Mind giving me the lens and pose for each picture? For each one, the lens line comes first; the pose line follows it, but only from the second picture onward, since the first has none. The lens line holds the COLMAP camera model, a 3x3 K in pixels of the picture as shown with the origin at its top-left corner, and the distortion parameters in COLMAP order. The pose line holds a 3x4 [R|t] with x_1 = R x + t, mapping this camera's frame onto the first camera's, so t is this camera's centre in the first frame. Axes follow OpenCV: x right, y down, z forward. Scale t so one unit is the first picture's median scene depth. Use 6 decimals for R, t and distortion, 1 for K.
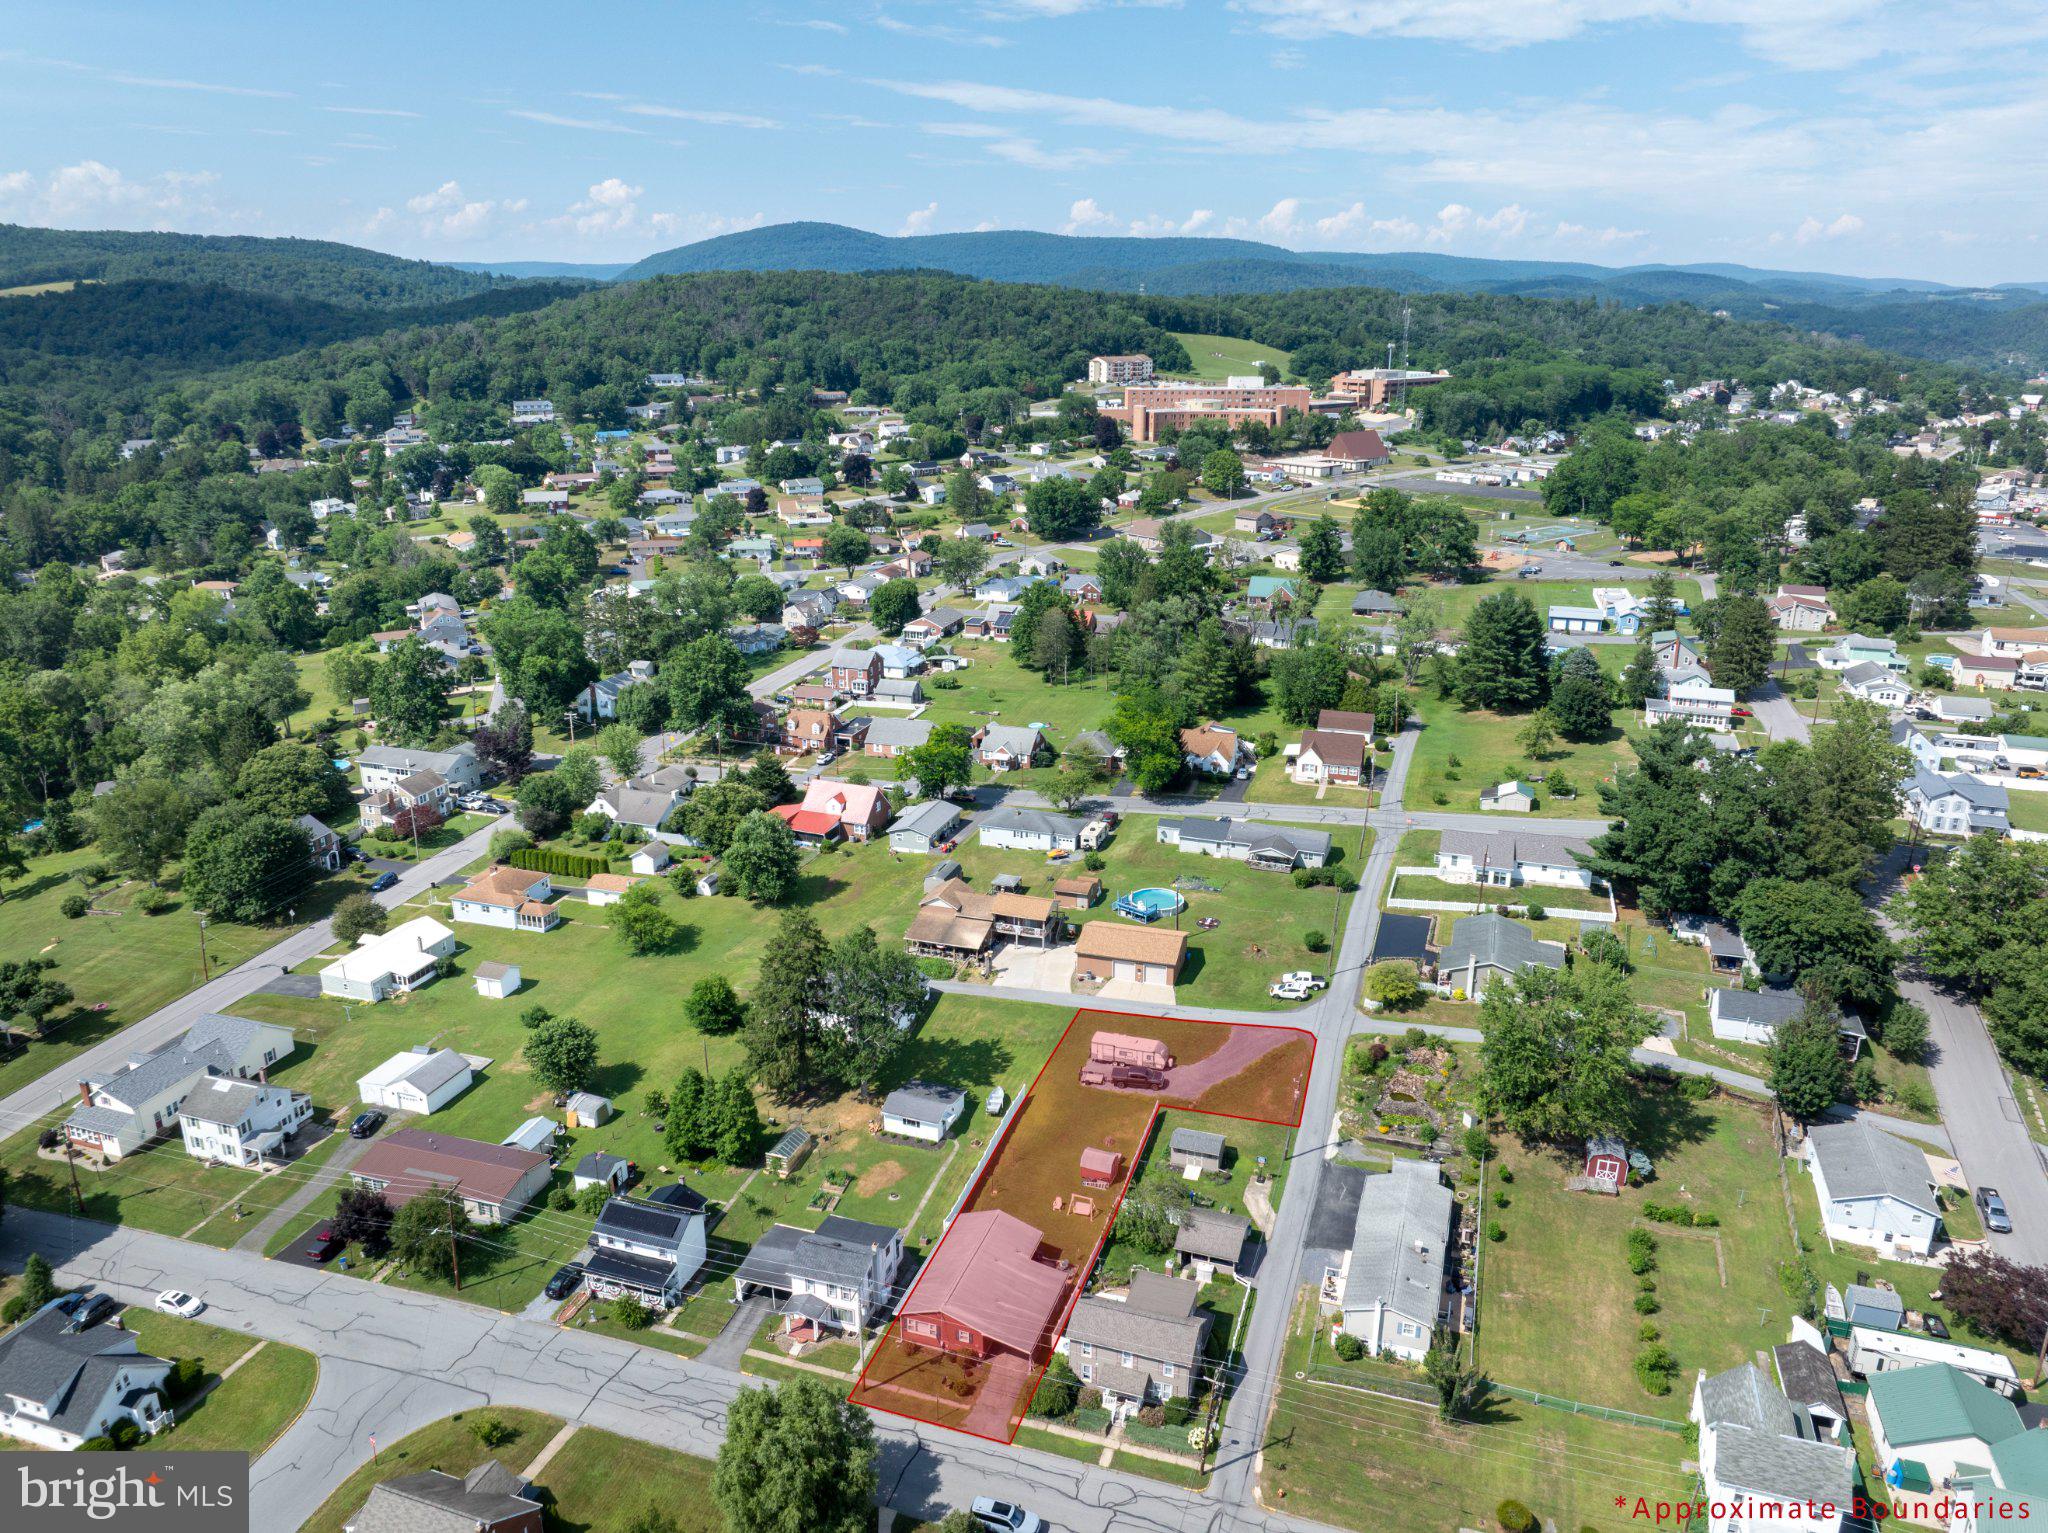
lens RADIAL K [[1429.2, 0, 1031.7], [0, 1429.2, 772.5], [0, 0, 1]] dist [-0.027205, 0.003399]
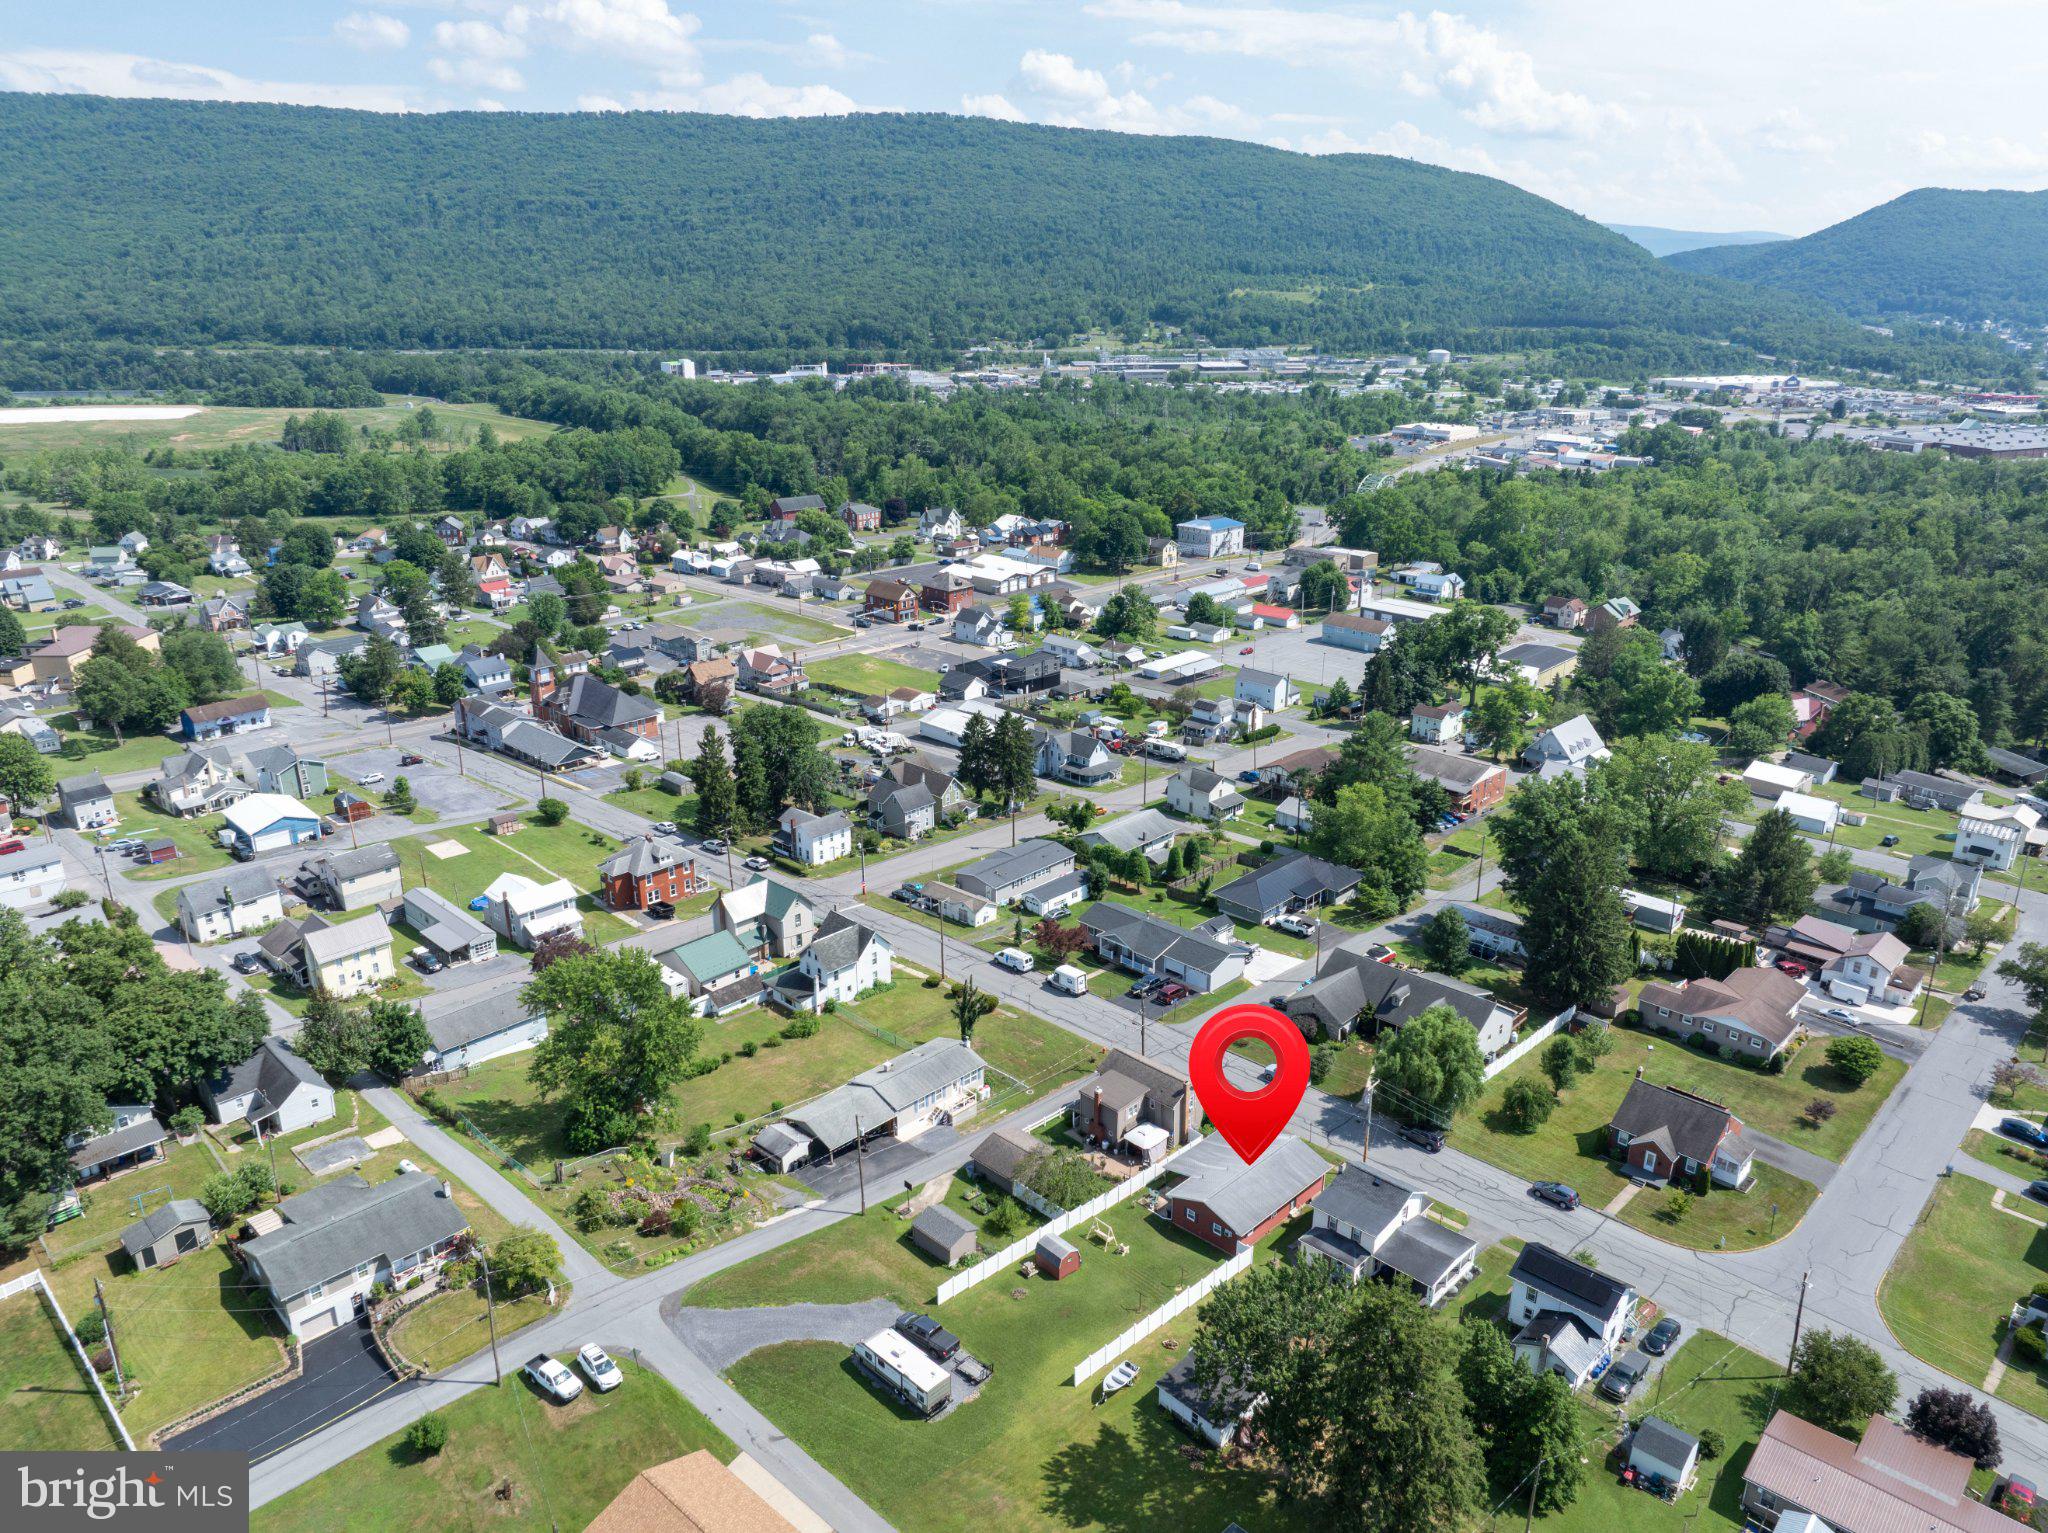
lens RADIAL K [[1429.2, 0, 1031.7], [0, 1429.2, 772.5], [0, 0, 1]] dist [-0.027205, 0.003399]
pose [[-0.901162, -0.141900, 0.409598, -0.194916], [0.139275, 0.800024, 0.583578, -0.360818], [-0.410499, 0.582945, -0.701189, 1.098512]]
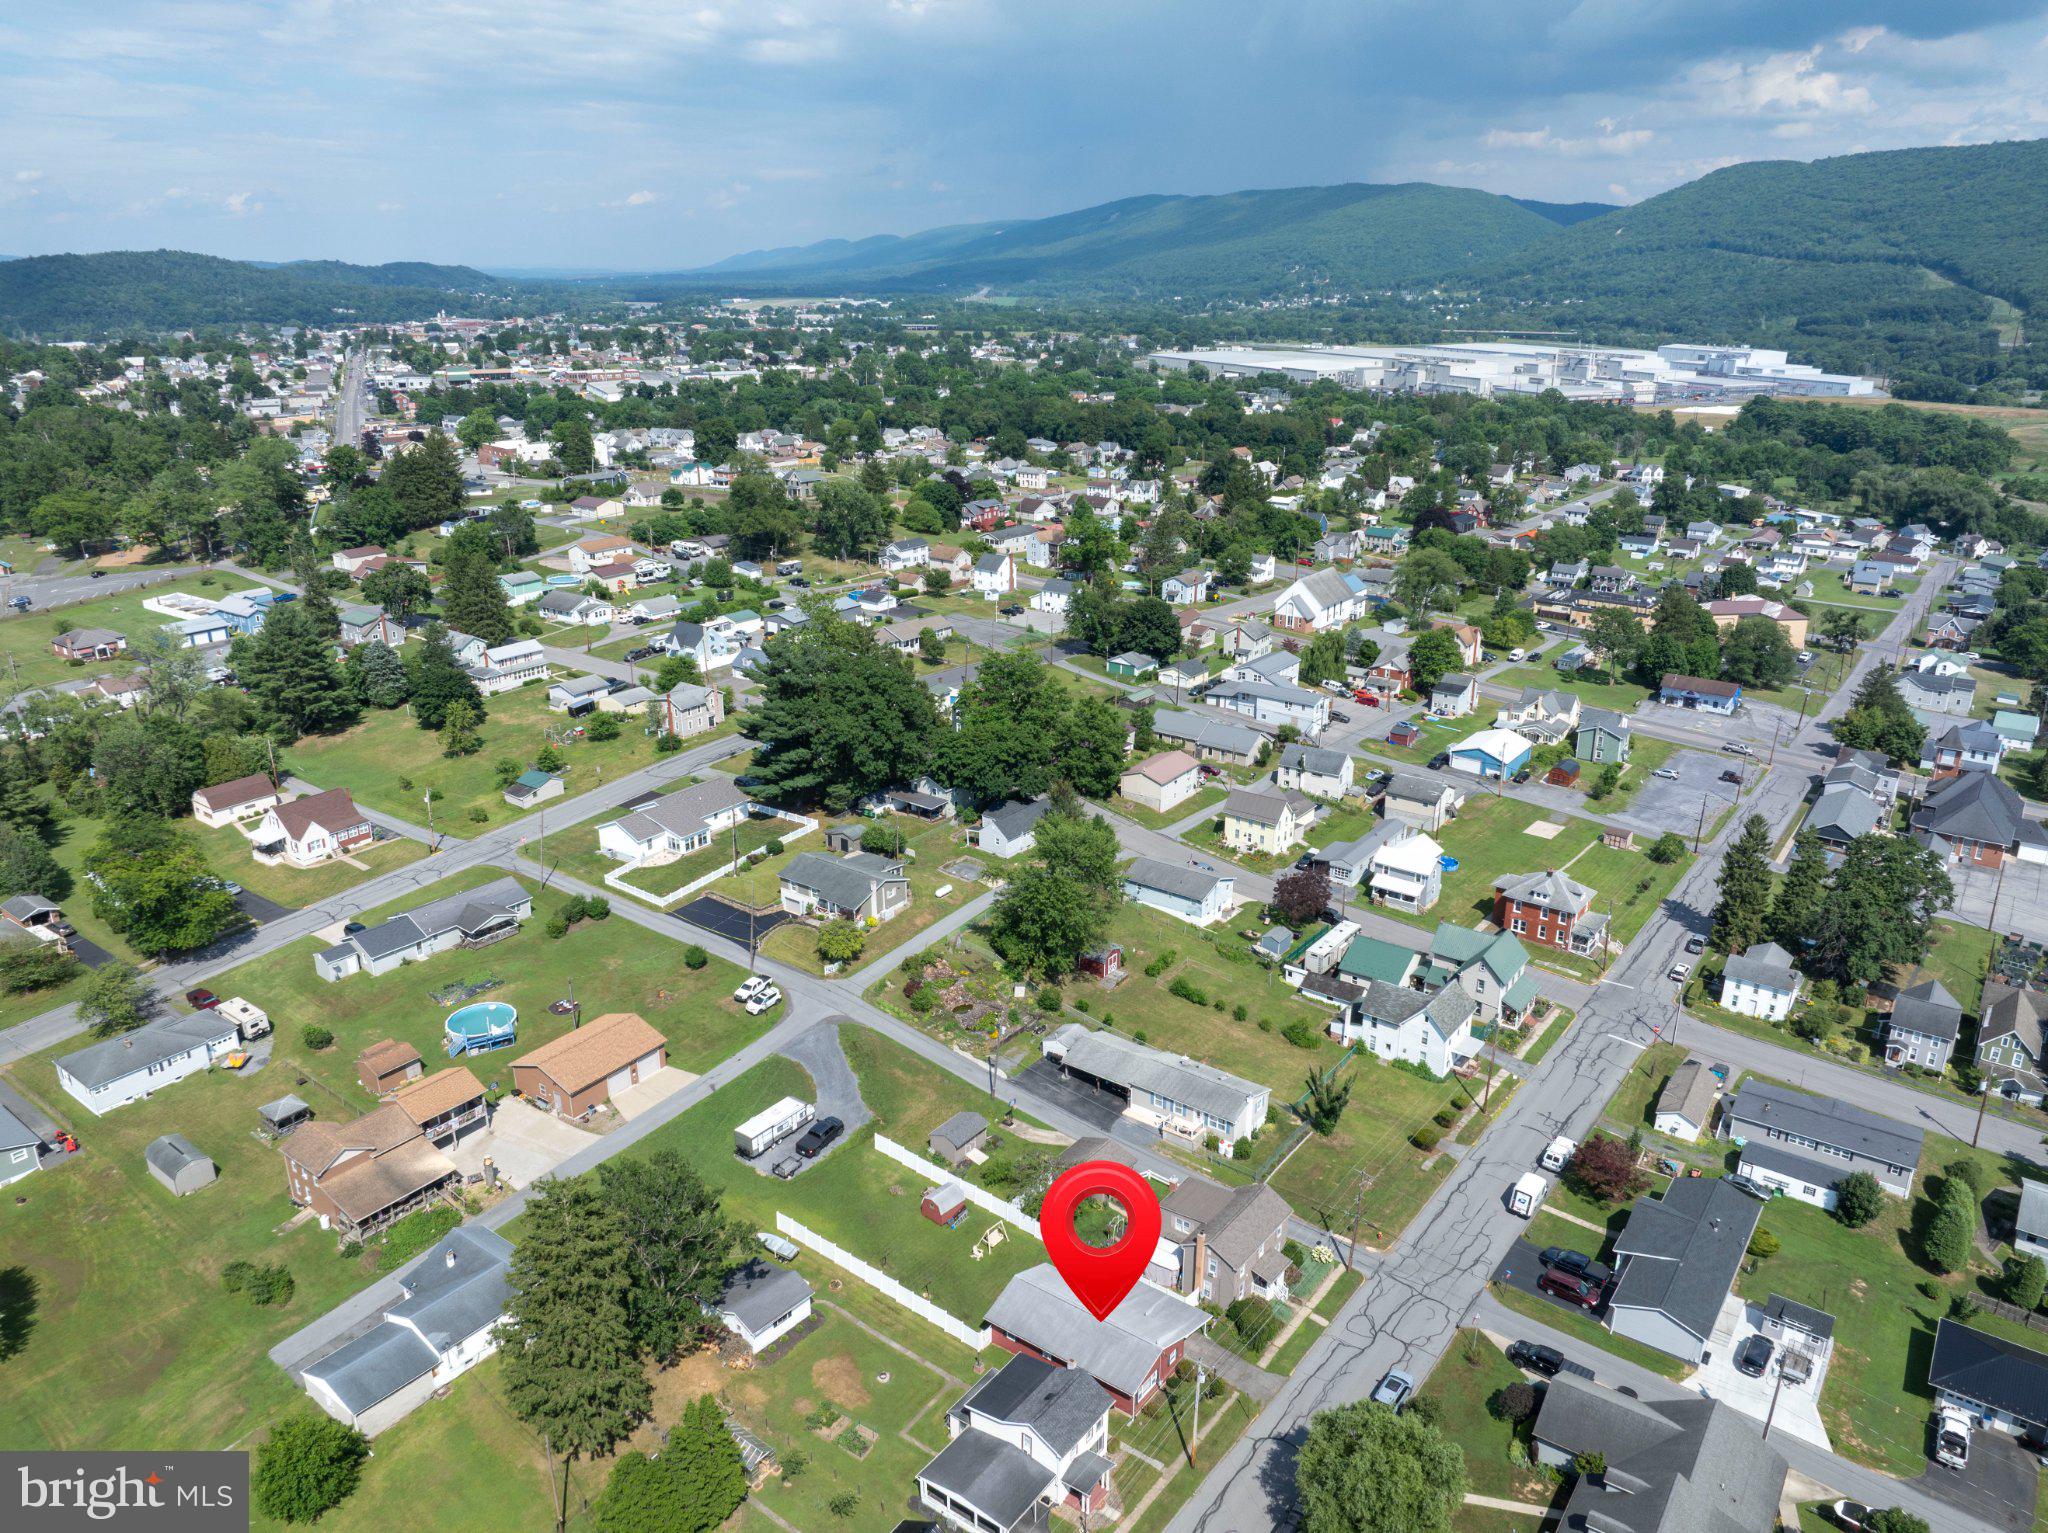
lens RADIAL K [[1429.2, 0, 1031.7], [0, 1429.2, 772.5], [0, 0, 1]] dist [-0.027205, 0.003399]
pose [[0.300854, -0.315707, 0.899898, -0.517146], [0.295033, 0.928136, 0.226979, -0.135749], [-0.906886, 0.197212, 0.372377, 0.417530]]
